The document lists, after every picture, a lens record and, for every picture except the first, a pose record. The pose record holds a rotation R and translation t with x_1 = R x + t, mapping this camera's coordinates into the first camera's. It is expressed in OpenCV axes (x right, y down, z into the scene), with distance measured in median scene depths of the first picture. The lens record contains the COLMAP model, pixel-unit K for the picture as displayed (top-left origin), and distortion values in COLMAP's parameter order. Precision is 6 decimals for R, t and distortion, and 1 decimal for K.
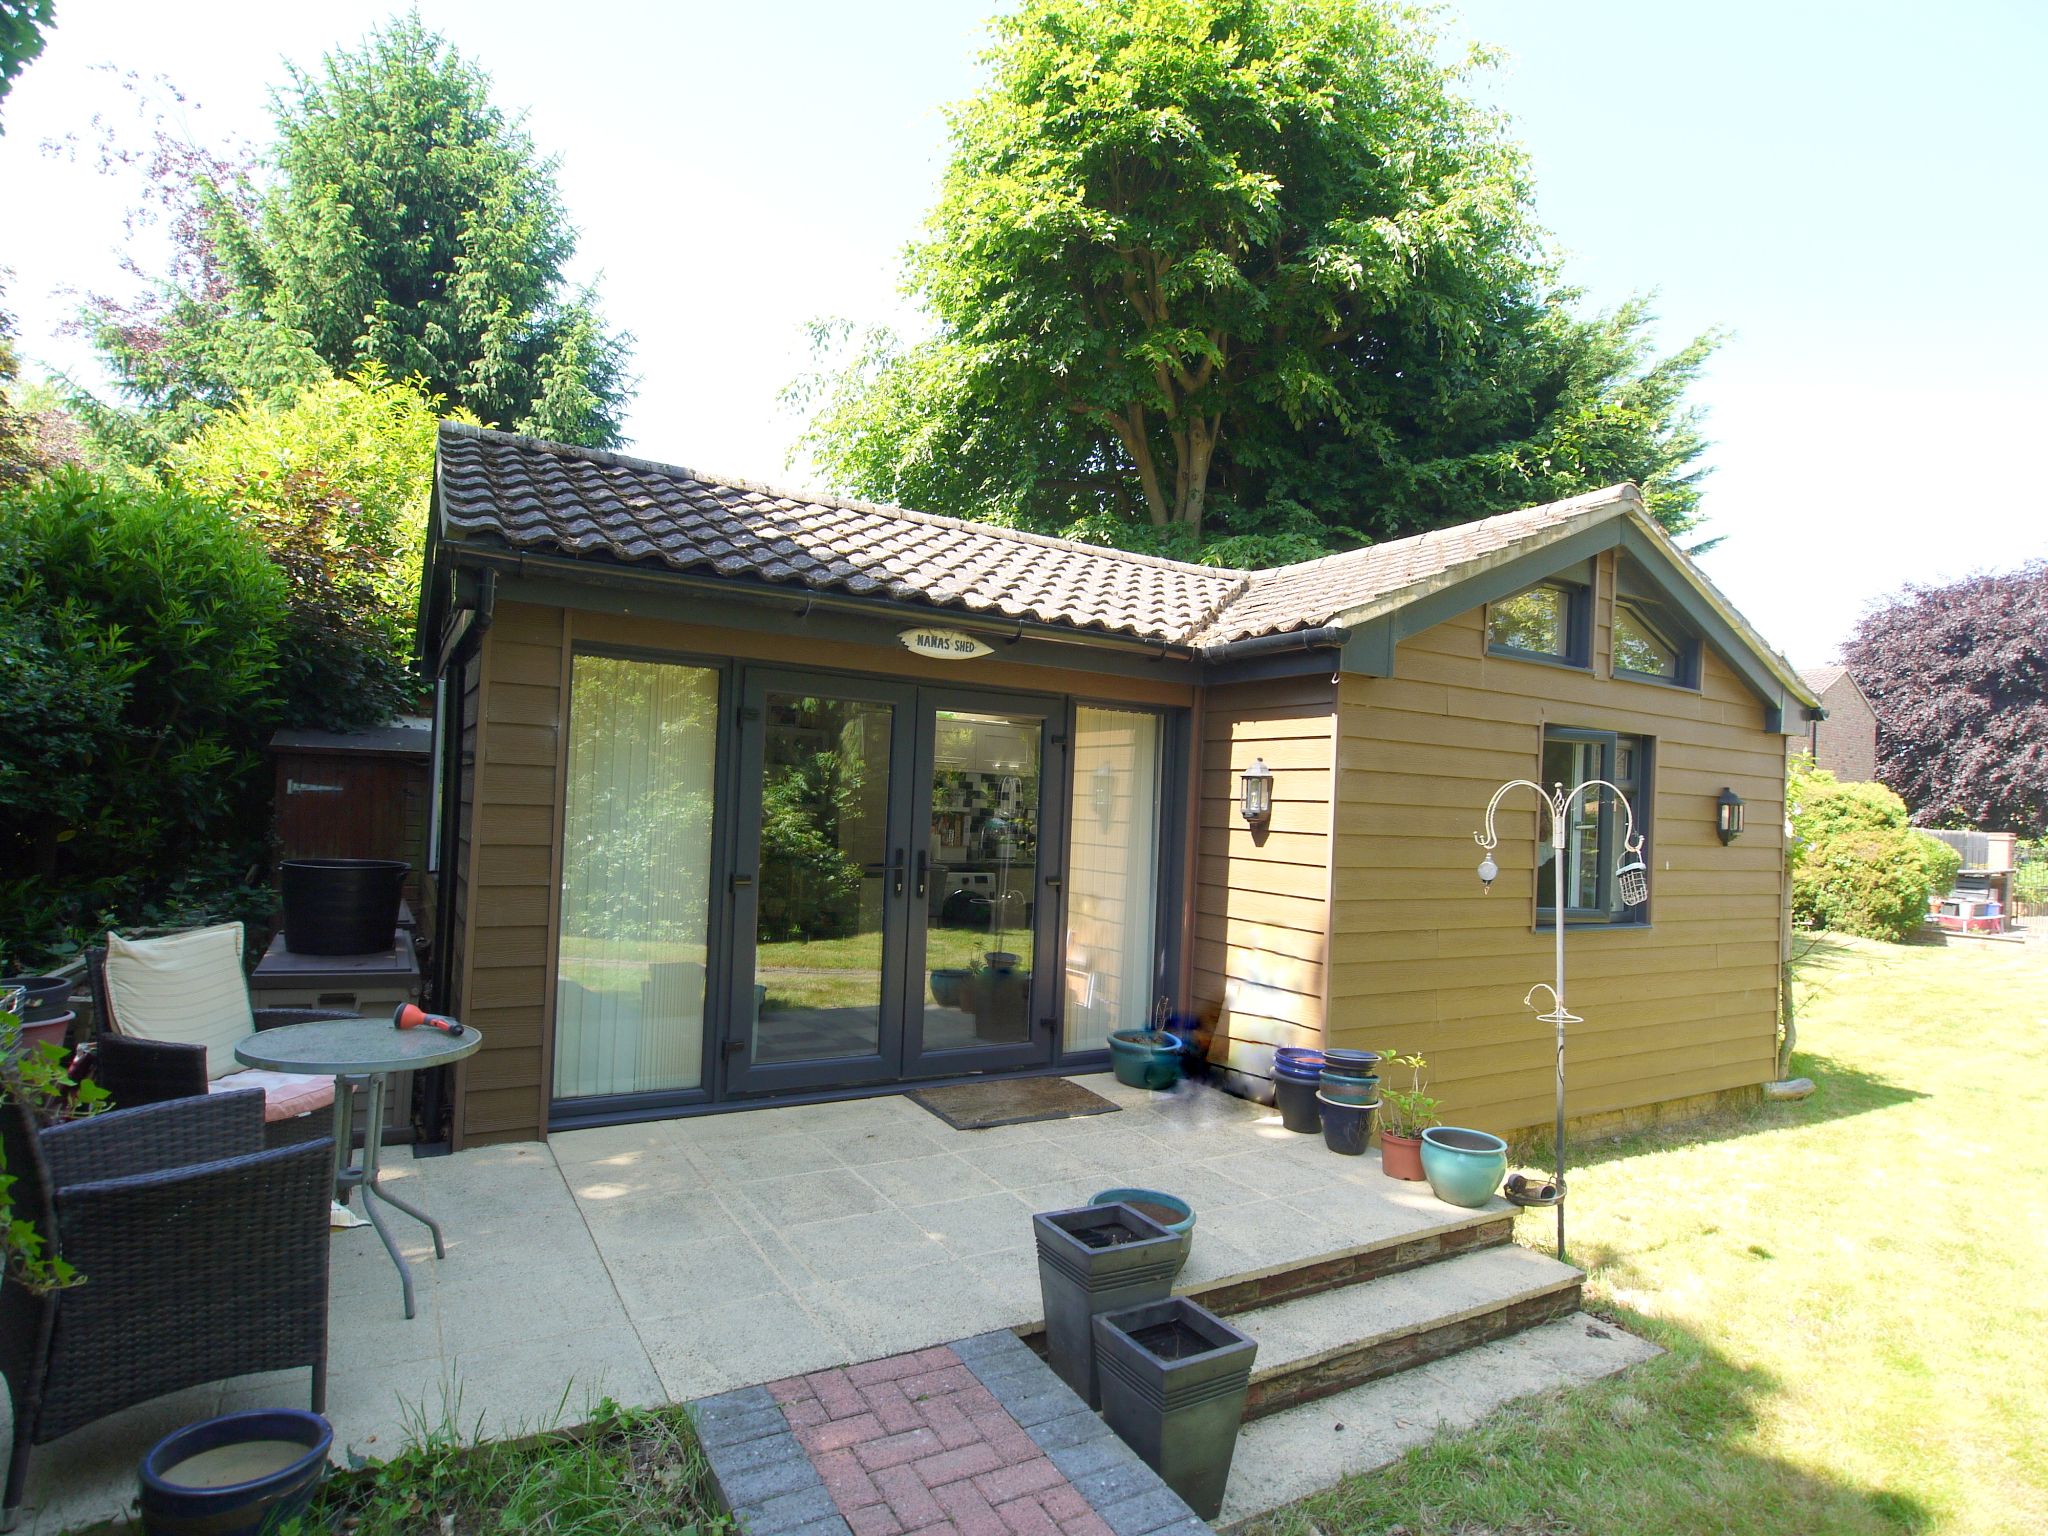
lens RADIAL K [[1089.1, 0, 1027.7], [0, 1089.1, 793.8], [0, 0, 1]] dist [-0.002291, -0.000871]
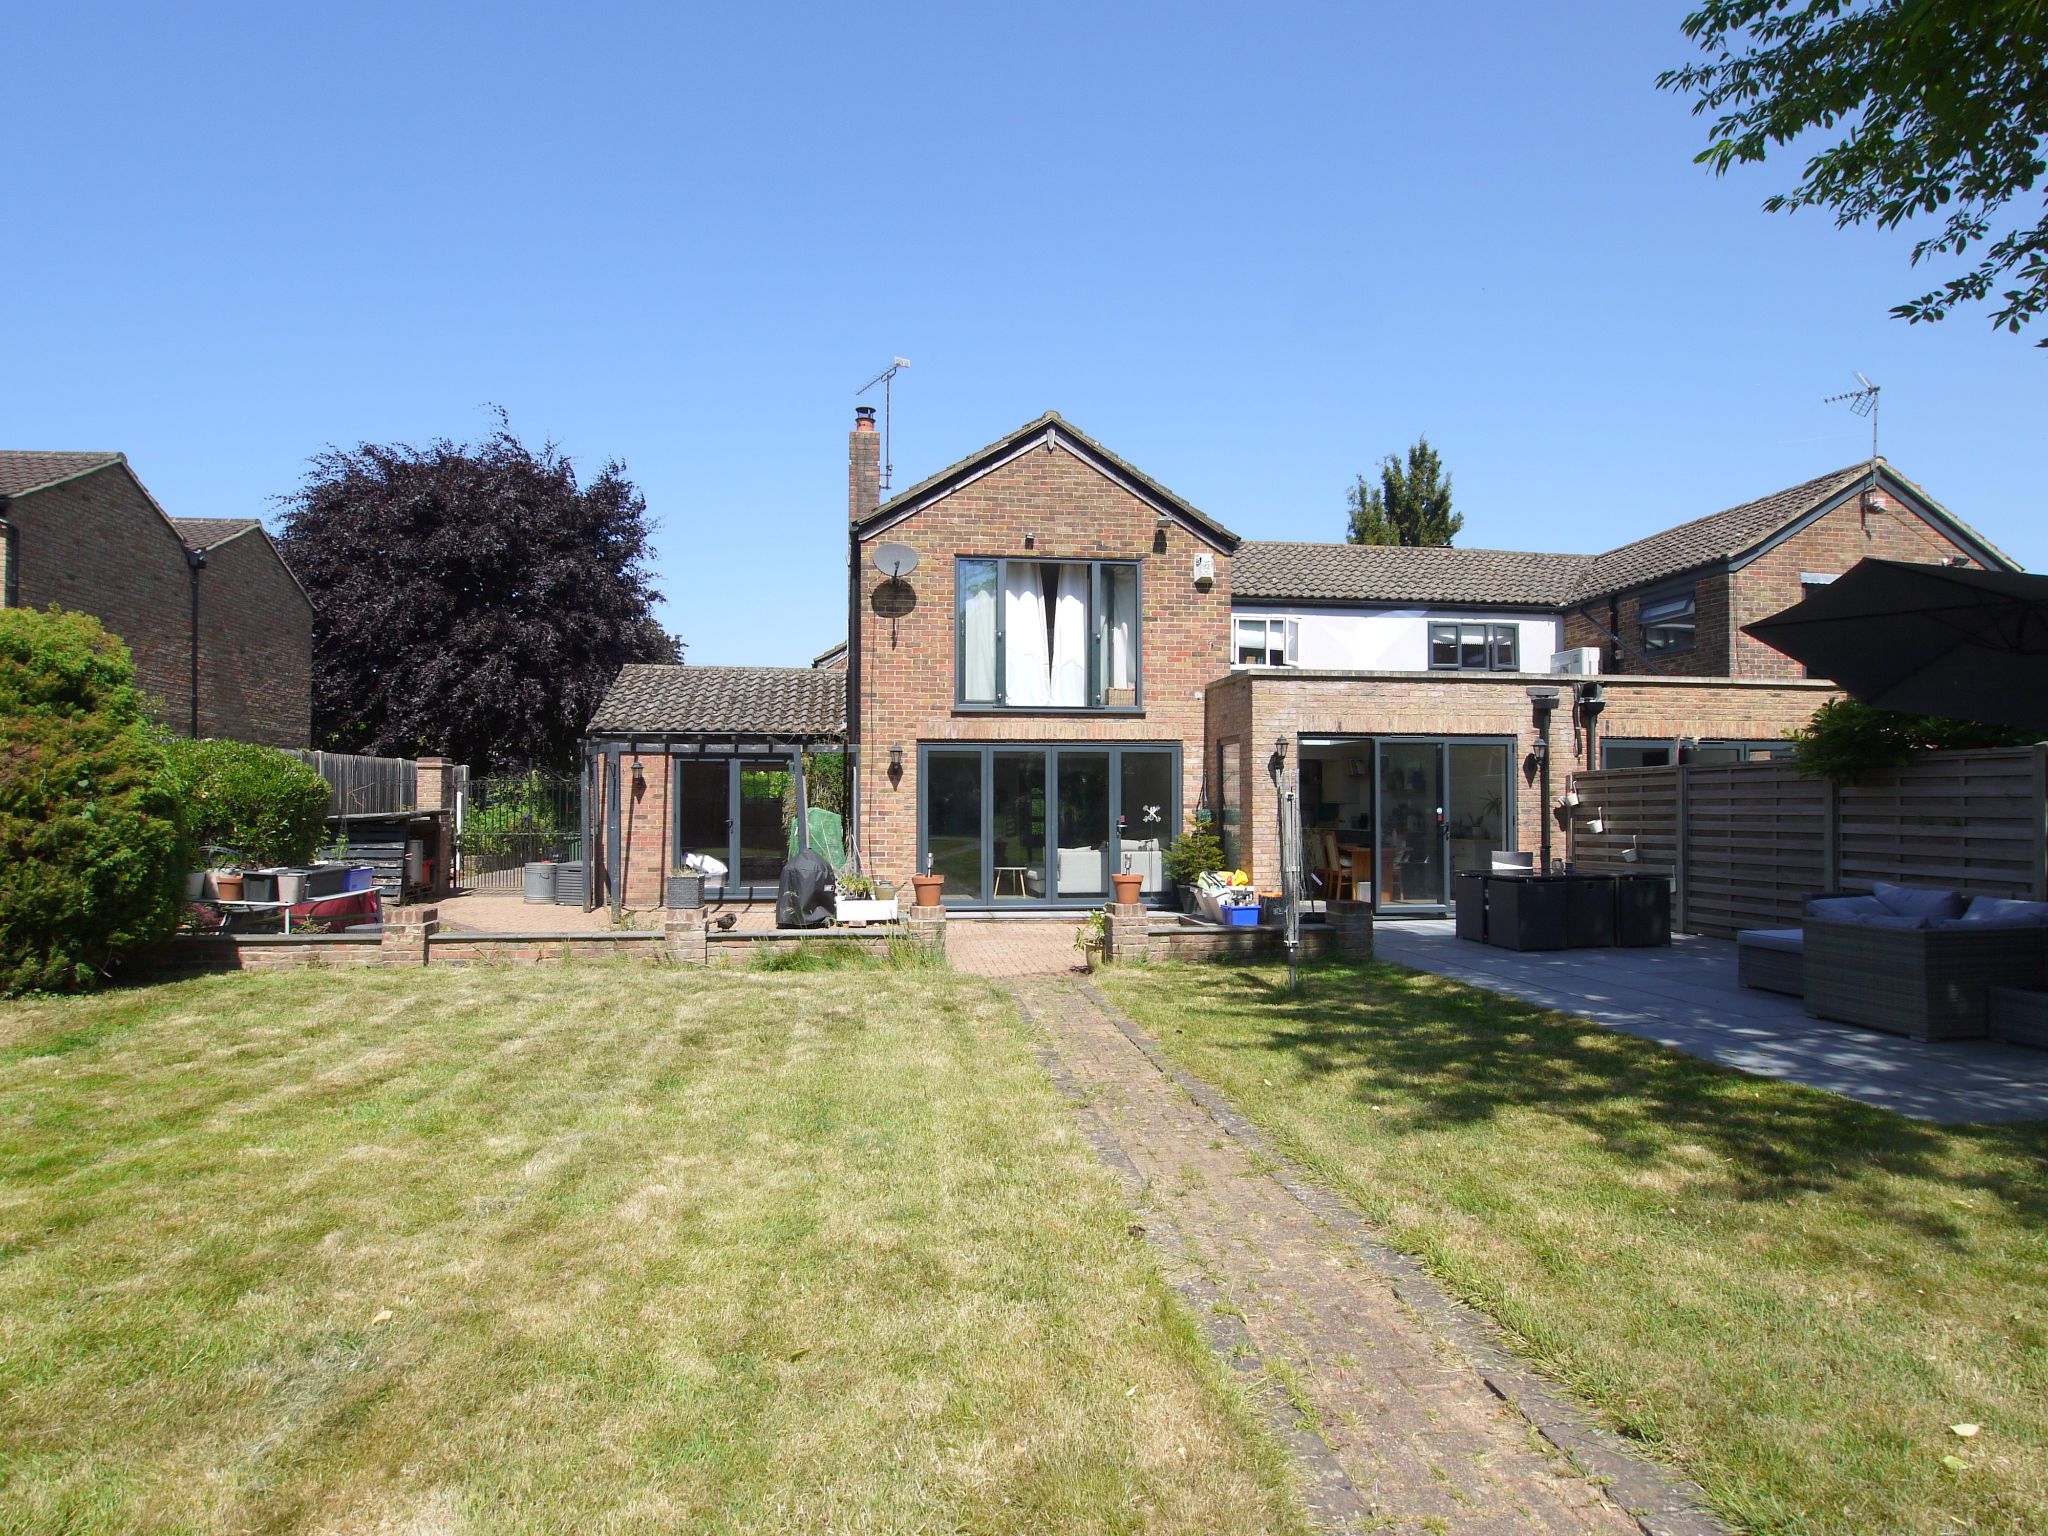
lens RADIAL K [[1089.1, 0, 1027.7], [0, 1089.1, 793.8], [0, 0, 1]] dist [-0.002291, -0.000871]
pose [[0.411621, -0.029914, 0.910864, 0.455702], [0.004960, 0.999520, 0.030585, 0.042296], [-0.911342, -0.008072, 0.411572, 0.405860]]
